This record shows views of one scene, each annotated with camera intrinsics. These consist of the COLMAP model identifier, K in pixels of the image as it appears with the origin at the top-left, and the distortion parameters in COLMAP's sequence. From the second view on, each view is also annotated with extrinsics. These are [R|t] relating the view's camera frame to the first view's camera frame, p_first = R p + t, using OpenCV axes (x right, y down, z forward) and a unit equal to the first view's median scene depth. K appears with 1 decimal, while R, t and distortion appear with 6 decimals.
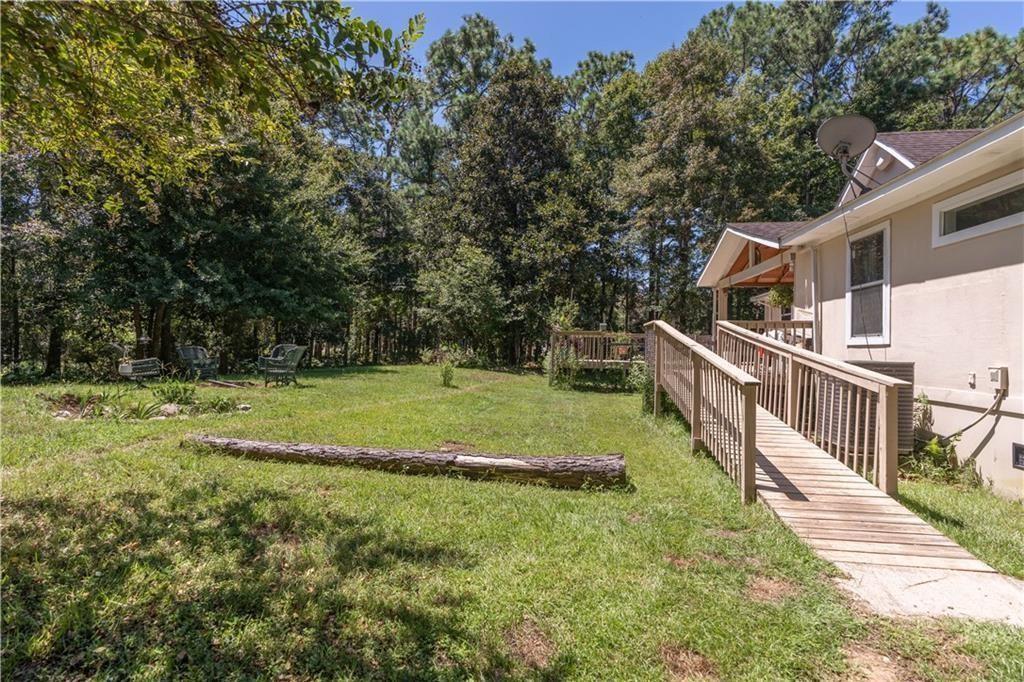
lens RADIAL K [[450.2, 0, 512.0], [0, 450.2, 341.0], [0, 0, 1]] dist [0.000075, 0.000278]
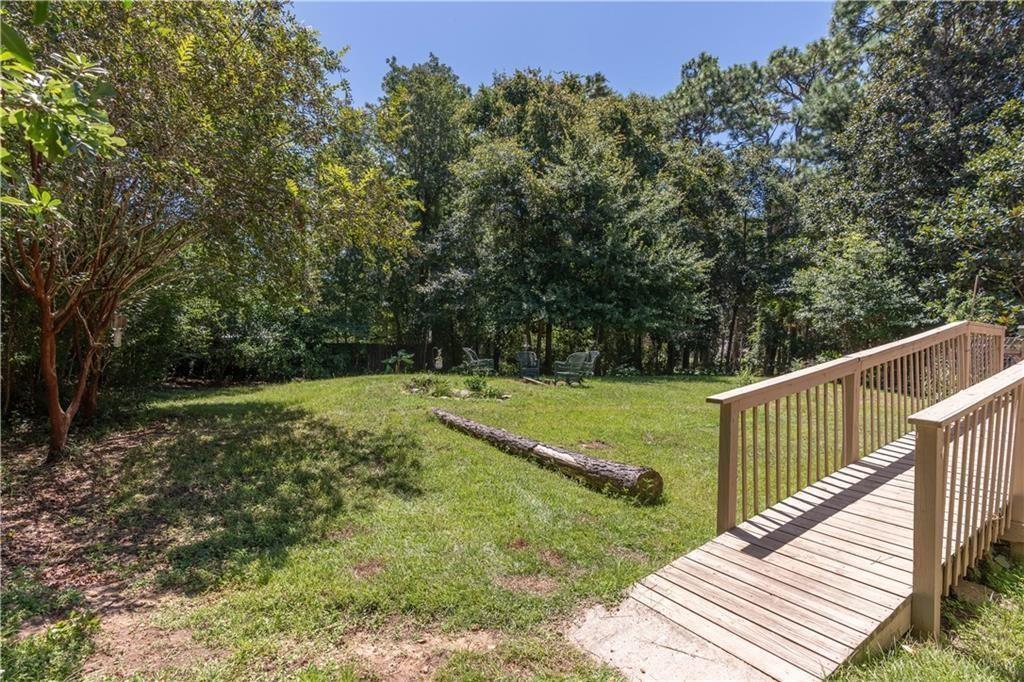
lens RADIAL K [[450.2, 0, 512.0], [0, 450.2, 341.0], [0, 0, 1]] dist [0.000075, 0.000278]
pose [[0.708178, -0.001923, -0.706031, 0.688542], [-0.010962, 0.999846, -0.013719, -0.001632], [0.705948, 0.017455, 0.708048, 0.111735]]
